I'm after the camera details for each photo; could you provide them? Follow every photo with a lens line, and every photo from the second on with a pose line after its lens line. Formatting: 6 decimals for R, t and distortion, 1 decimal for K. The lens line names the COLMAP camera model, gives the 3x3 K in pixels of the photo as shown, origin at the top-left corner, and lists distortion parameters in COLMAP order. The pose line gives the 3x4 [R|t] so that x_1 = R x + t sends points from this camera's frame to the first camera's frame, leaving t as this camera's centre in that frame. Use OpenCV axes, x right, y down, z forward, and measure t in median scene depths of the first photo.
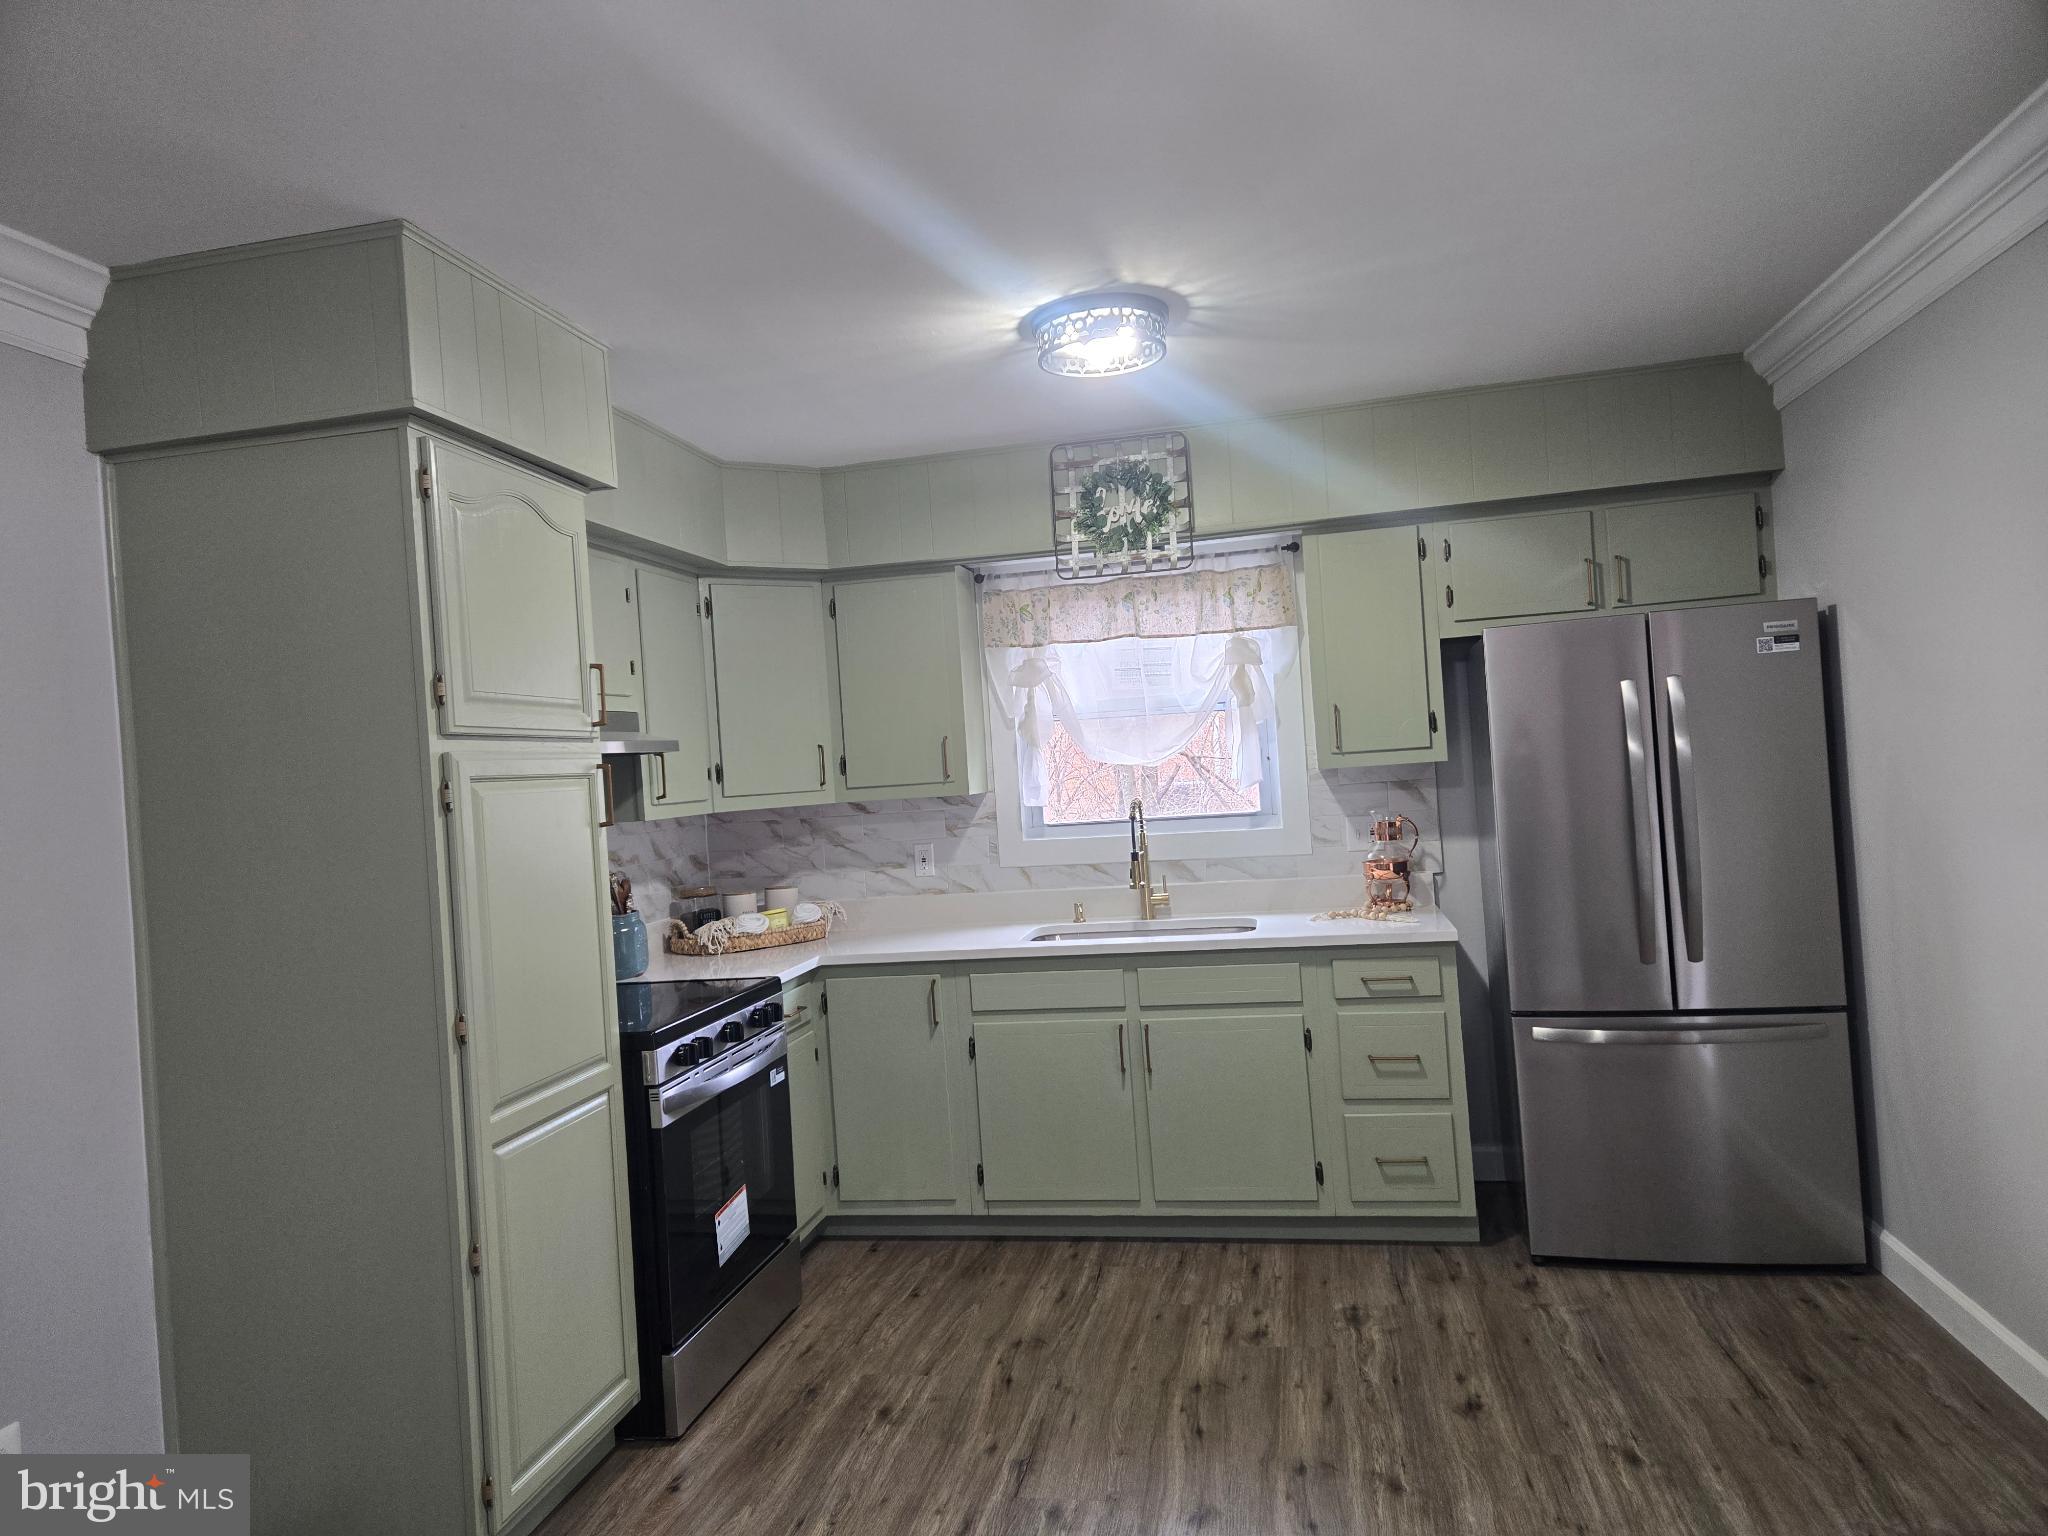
lens RADIAL K [[1321.4, 0, 992.9], [0, 1321.4, 768.5], [0, 0, 1]] dist [0.069929, -0.046556]
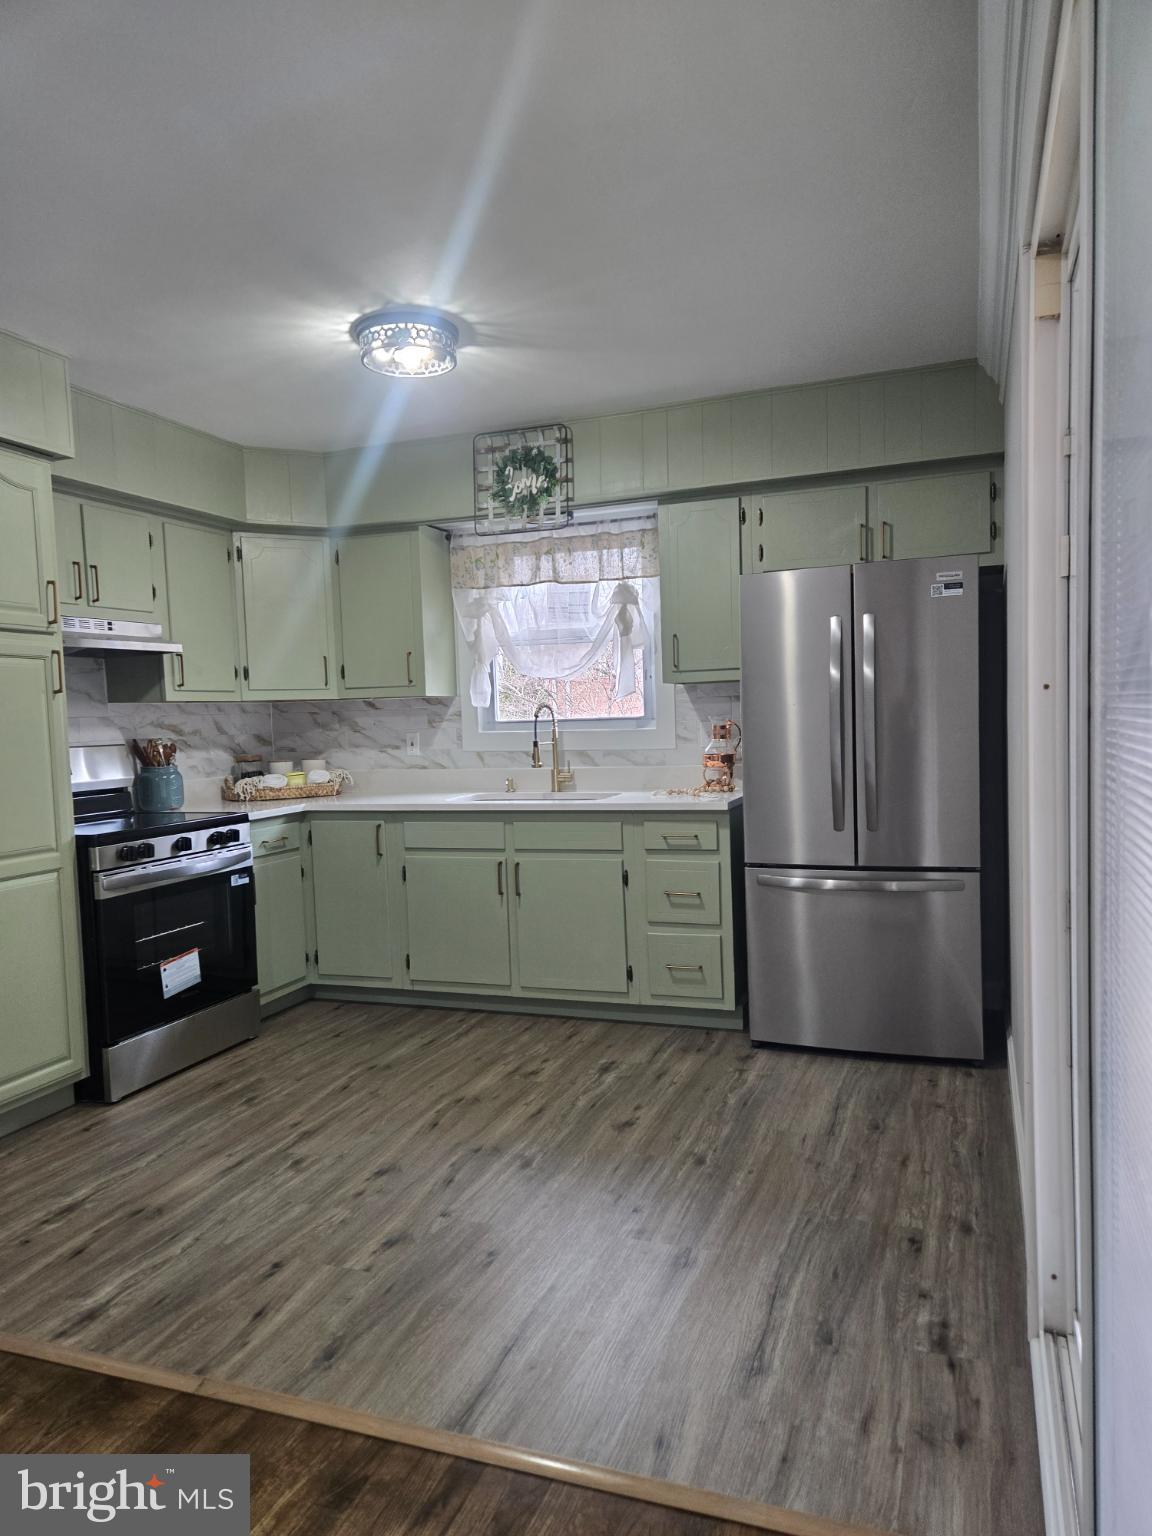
lens RADIAL K [[1008.7, 0, 595.1], [0, 1008.7, 778.9], [0, 0, 1]] dist [0.079007, -0.057071]
pose [[0.989088, 0.043770, -0.140674, 0.348066], [-0.033883, 0.996834, 0.071933, 0.027929], [0.143377, -0.066382, 0.987439, -0.027481]]
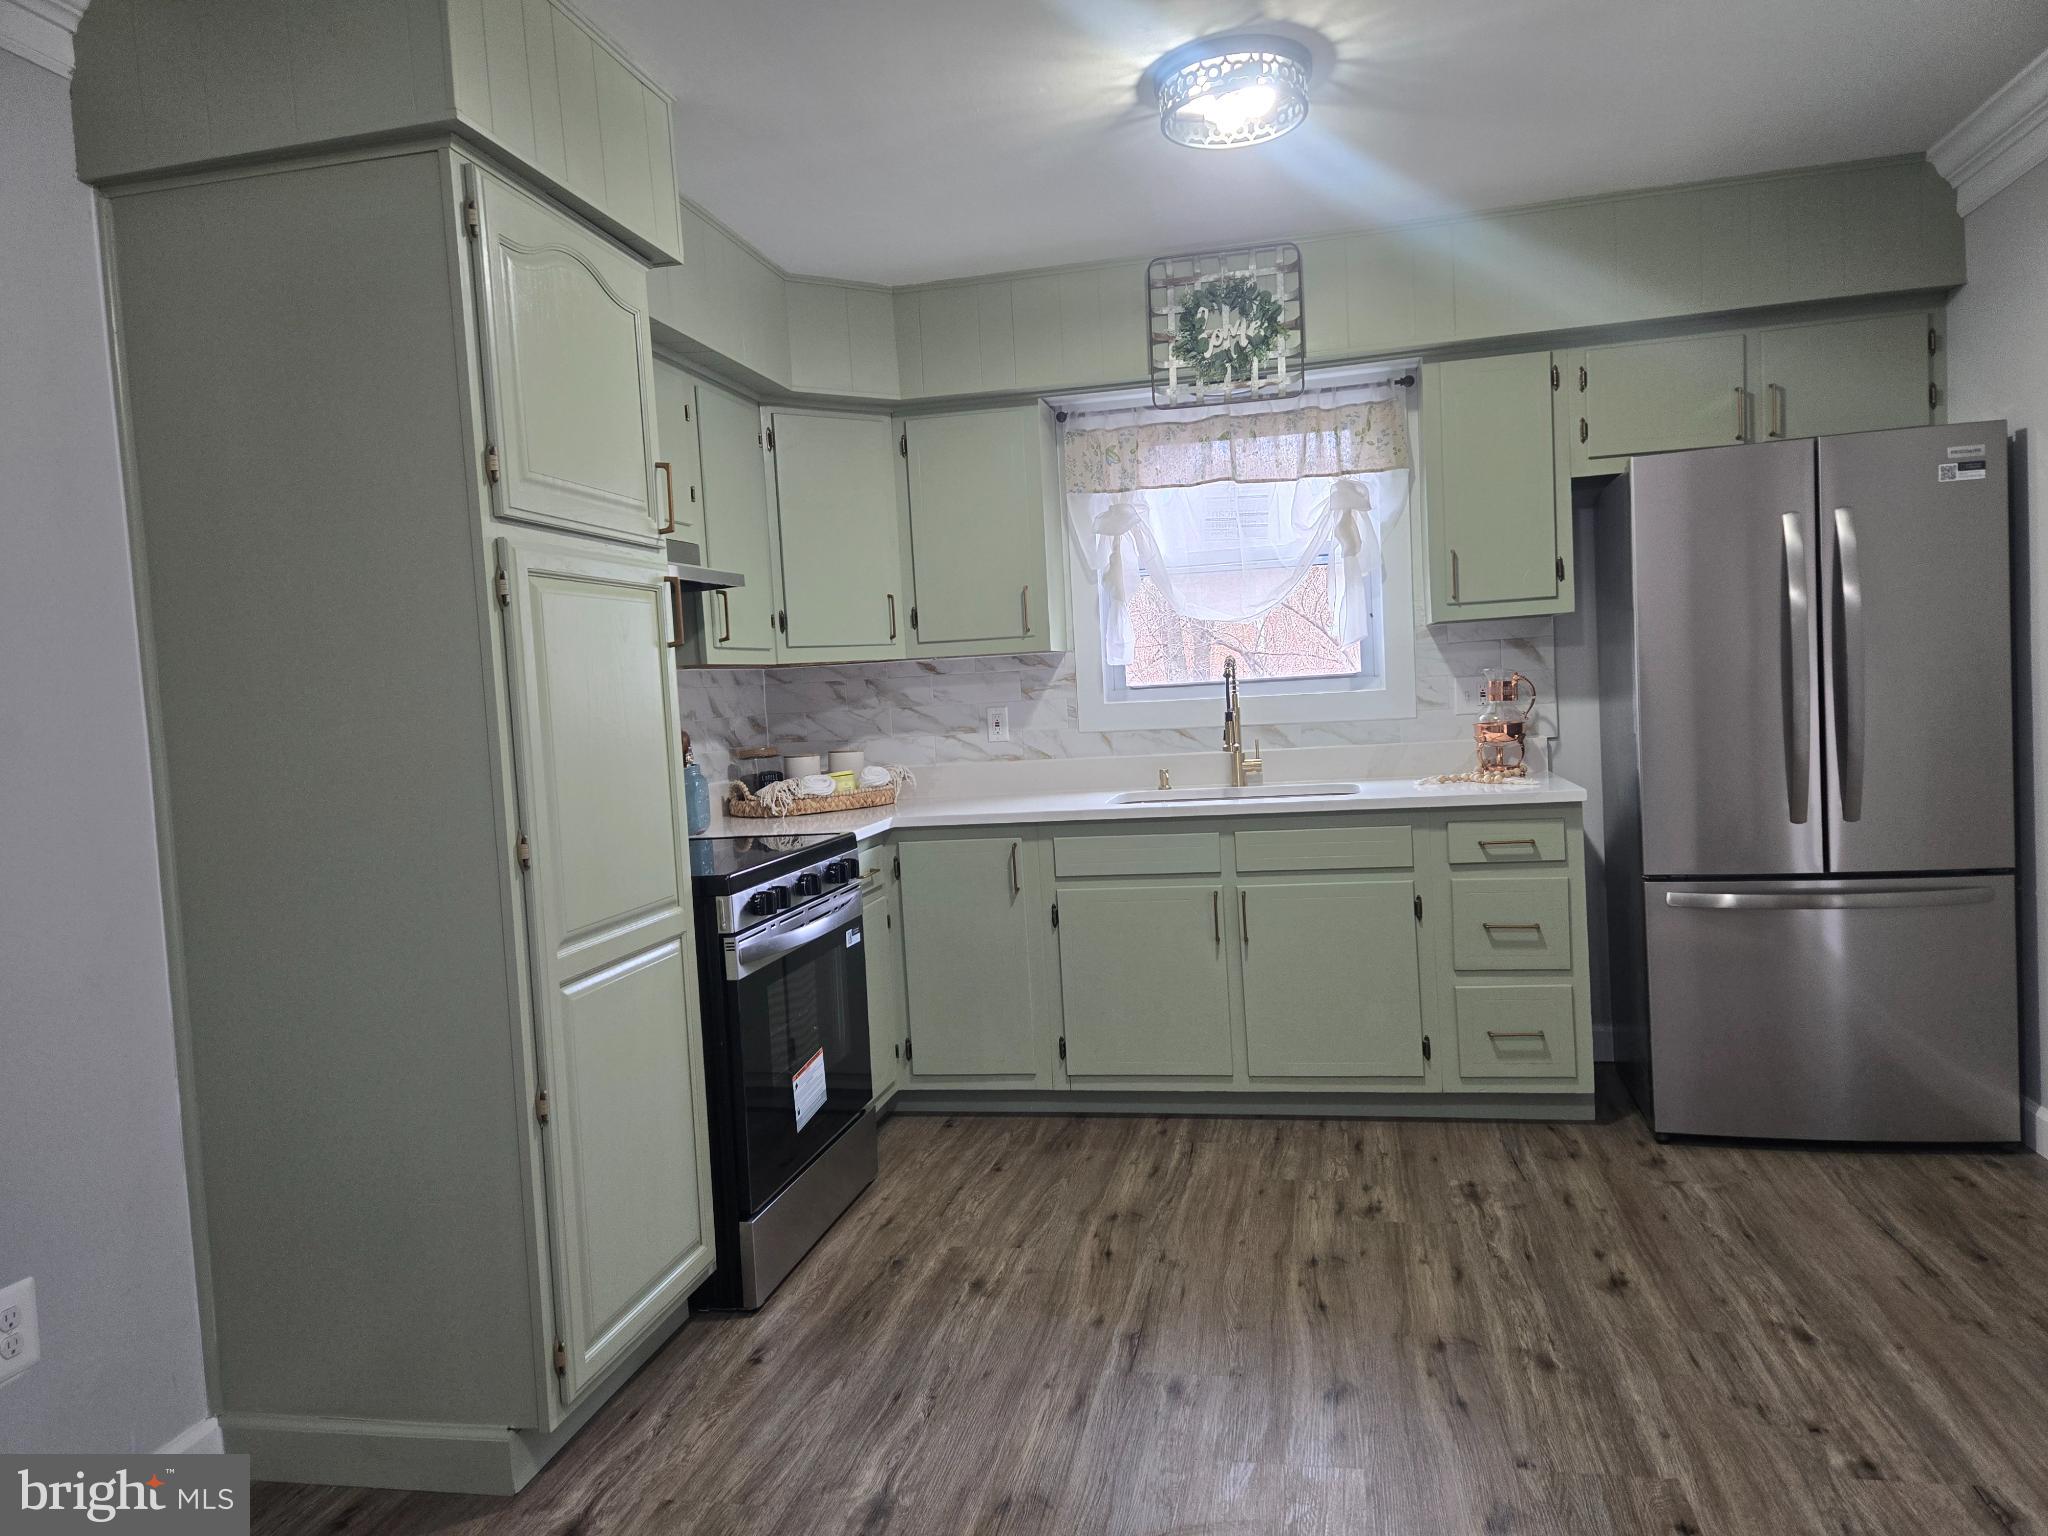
lens RADIAL K [[1319.5, 0, 1027.0], [0, 1319.5, 762.4], [0, 0, 1]] dist [0.072774, -0.049489]
pose [[0.999935, 0.009579, 0.006114, -0.044434], [-0.009912, 0.998327, 0.056968, 0.051947], [-0.005558, -0.057025, 0.998357, 0.076350]]
